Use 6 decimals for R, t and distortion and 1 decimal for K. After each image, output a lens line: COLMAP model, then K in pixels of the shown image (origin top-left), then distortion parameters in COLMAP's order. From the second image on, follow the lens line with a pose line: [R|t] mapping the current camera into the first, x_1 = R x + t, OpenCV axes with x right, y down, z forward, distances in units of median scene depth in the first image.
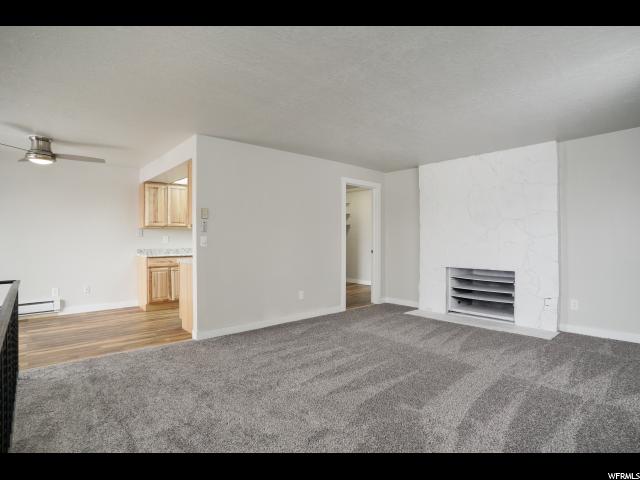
lens RADIAL K [[333.2, 0, 312.1], [0, 333.2, 240.1], [0, 0, 1]] dist [-0.075576, 0.042235]
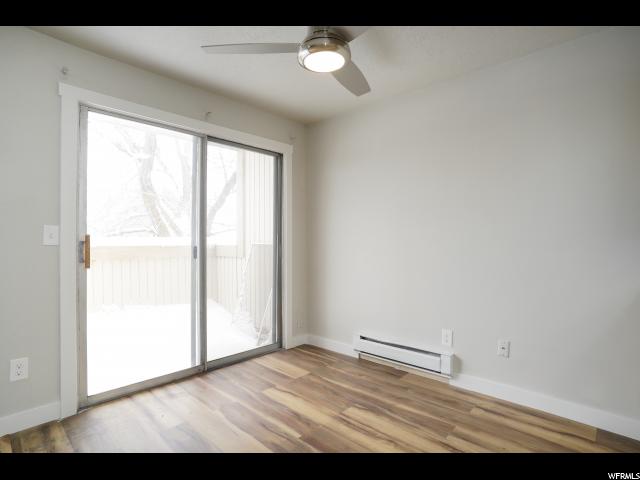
lens RADIAL K [[341.6, 0, 315.9], [0, 341.6, 240.1], [0, 0, 1]] dist [-0.082294, 0.036269]
pose [[0.084416, 0.007176, -0.996405, -0.270889], [-0.007113, 0.999953, 0.006599, 0.004641], [0.996405, 0.006530, 0.084463, 0.712244]]
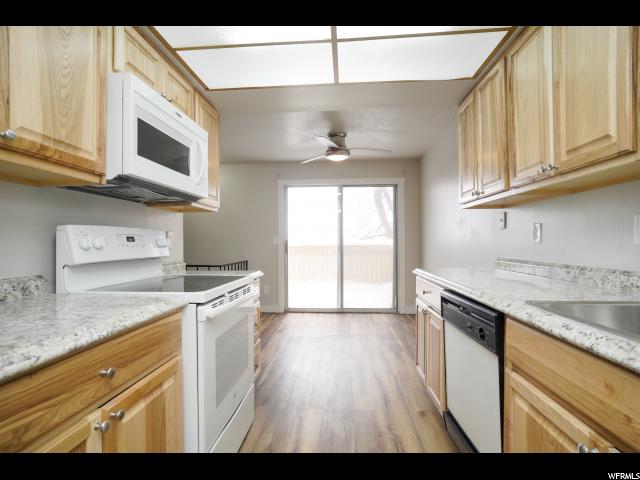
lens RADIAL K [[333.2, 0, 312.1], [0, 333.2, 240.1], [0, 0, 1]] dist [-0.075576, 0.042235]
pose [[-0.725010, 0.005423, -0.688717, -0.065908], [0.008798, 0.999960, -0.001388, 0.005313], [0.688682, -0.007066, -0.725029, 1.257581]]
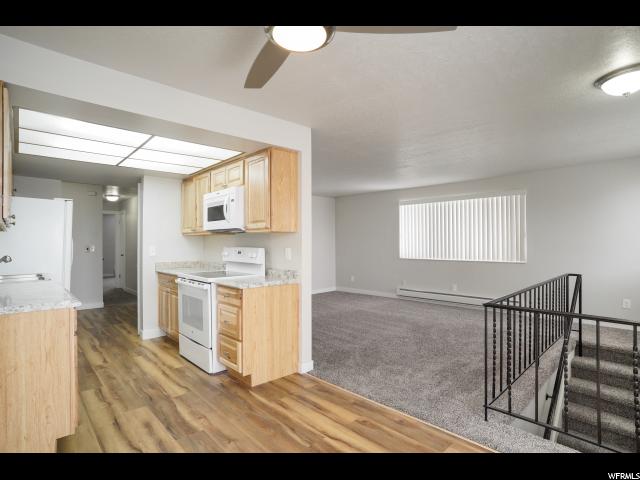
lens RADIAL K [[333.2, 0, 312.1], [0, 333.2, 240.1], [0, 0, 1]] dist [-0.075576, 0.042235]
pose [[-0.022812, 0.010672, 0.999683, -0.889269], [0.007778, 0.999915, -0.010497, -0.016635], [-0.999710, 0.007536, -0.022893, 0.746470]]
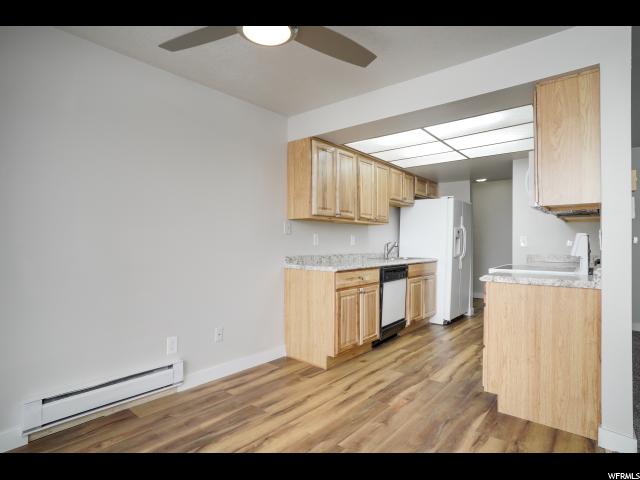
lens RADIAL K [[341.6, 0, 315.9], [0, 341.6, 240.1], [0, 0, 1]] dist [-0.082294, 0.036269]
pose [[0.989001, 0.006368, 0.147772, -0.627289], [-0.004079, 0.999867, -0.015794, 0.010494], [-0.147853, 0.015017, 0.988895, 0.447686]]
